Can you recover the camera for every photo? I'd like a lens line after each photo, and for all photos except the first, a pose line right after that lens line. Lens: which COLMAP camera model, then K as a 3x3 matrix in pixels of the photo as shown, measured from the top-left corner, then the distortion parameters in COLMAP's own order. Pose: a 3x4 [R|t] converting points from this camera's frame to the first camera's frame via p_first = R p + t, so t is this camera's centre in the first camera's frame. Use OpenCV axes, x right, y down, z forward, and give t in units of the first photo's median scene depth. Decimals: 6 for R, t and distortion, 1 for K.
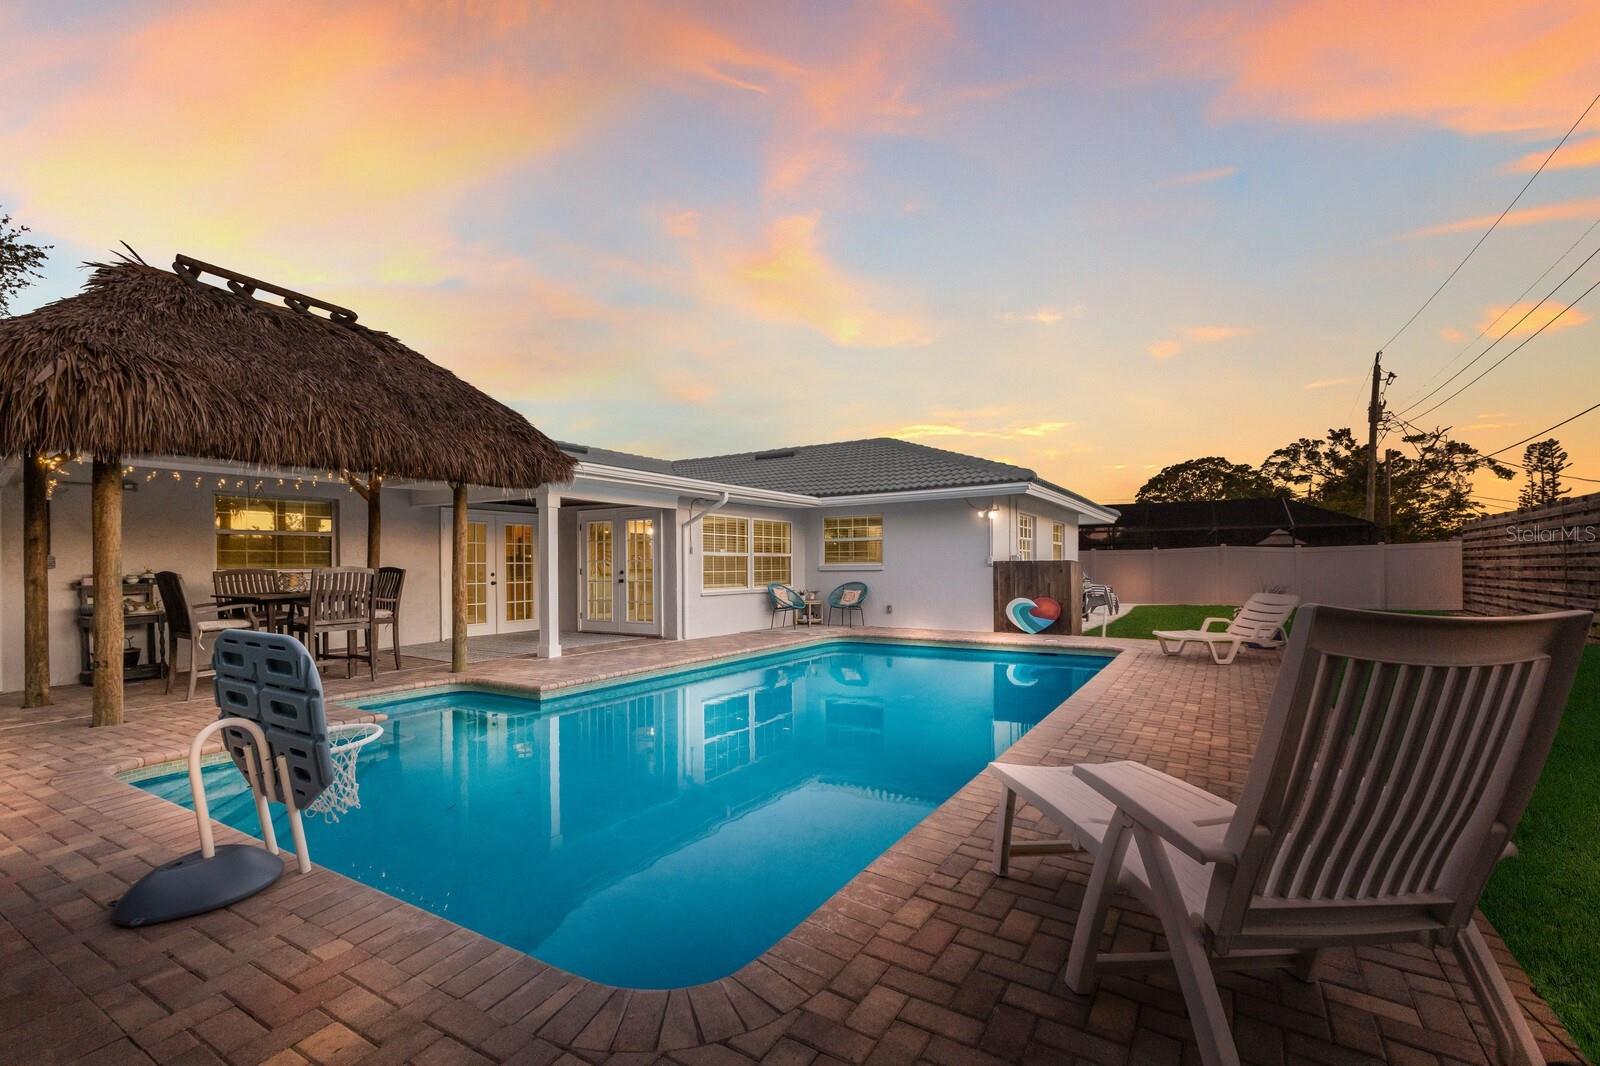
lens RADIAL K [[706.5, 0, 793.1], [0, 706.5, 509.5], [0, 0, 1]] dist [0.012175, -0.000146]
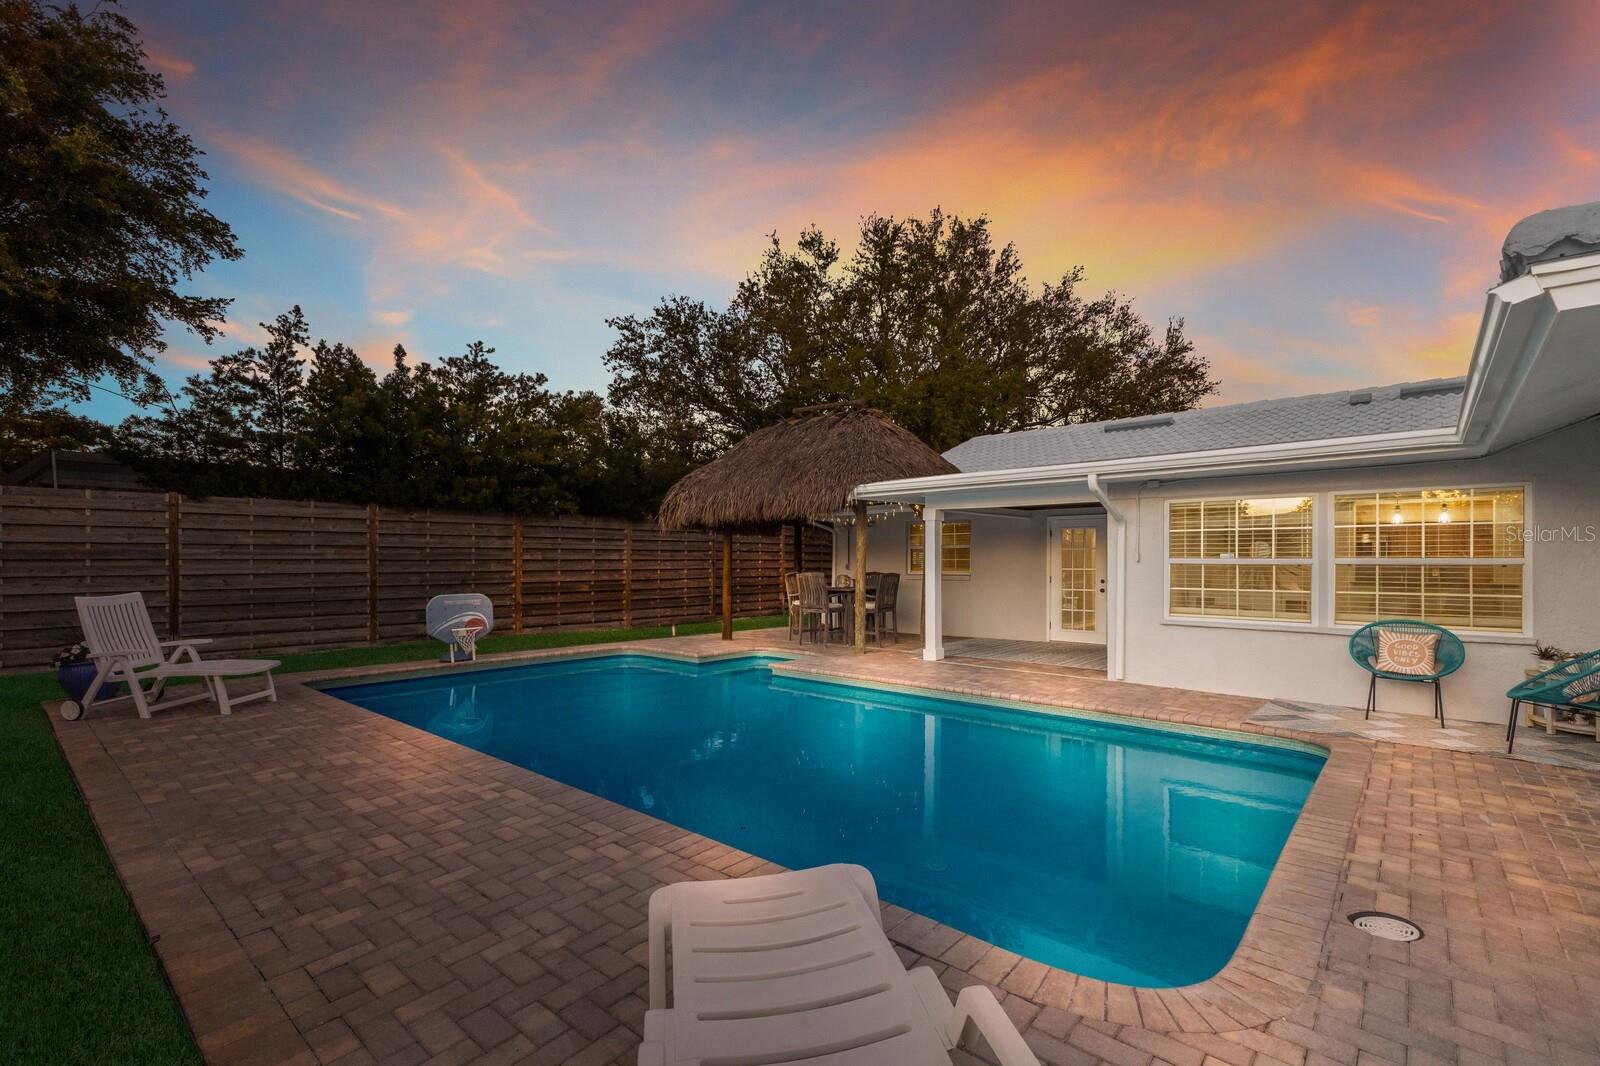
lens RADIAL K [[703.9, 0, 803.0], [0, 703.9, 566.7], [0, 0, 1]] dist [0.004166, -0.000259]
pose [[-0.149442, 0.013958, -0.988672, 0.561668], [0.077978, 0.996952, 0.002289, 0.038225], [0.985691, -0.076752, -0.150075, 0.739427]]
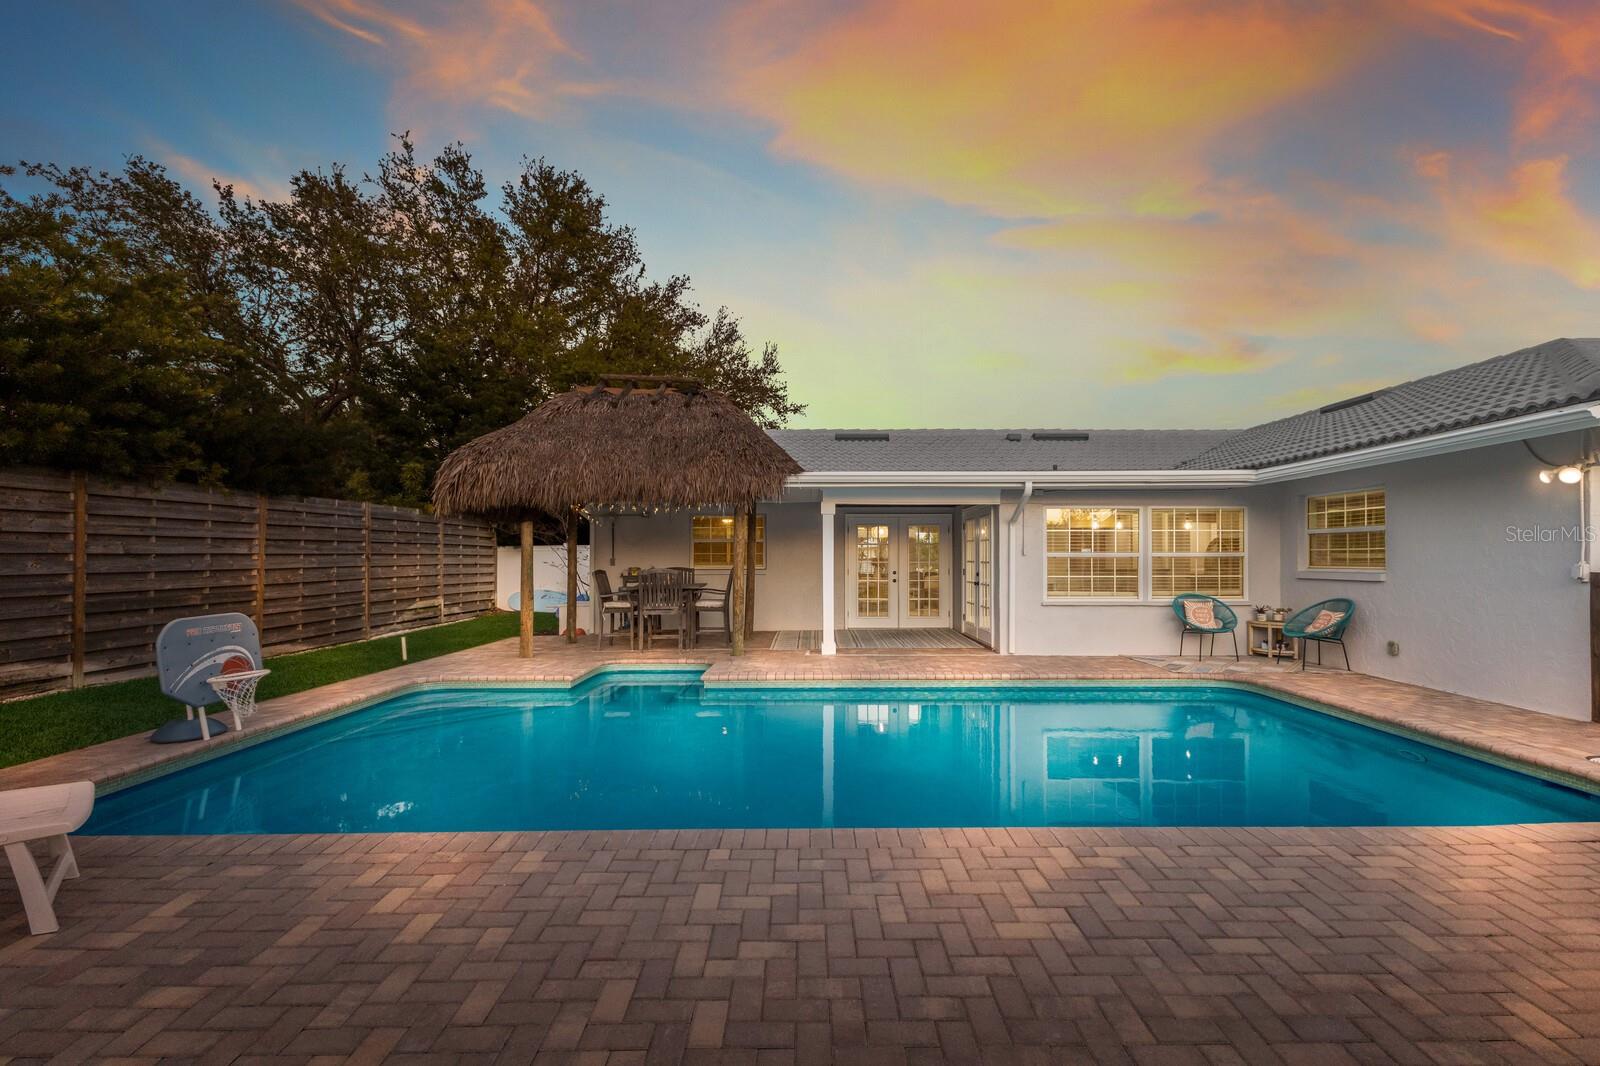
lens RADIAL K [[706.6, 0, 811.6], [0, 706.6, 550.7], [0, 0, 1]] dist [0.023856, -0.010350]
pose [[0.534719, 0.000258, -0.845030, 0.415795], [0.064692, 0.997053, 0.041241, 0.005747], [0.842550, -0.076719, 0.533127, 0.316773]]
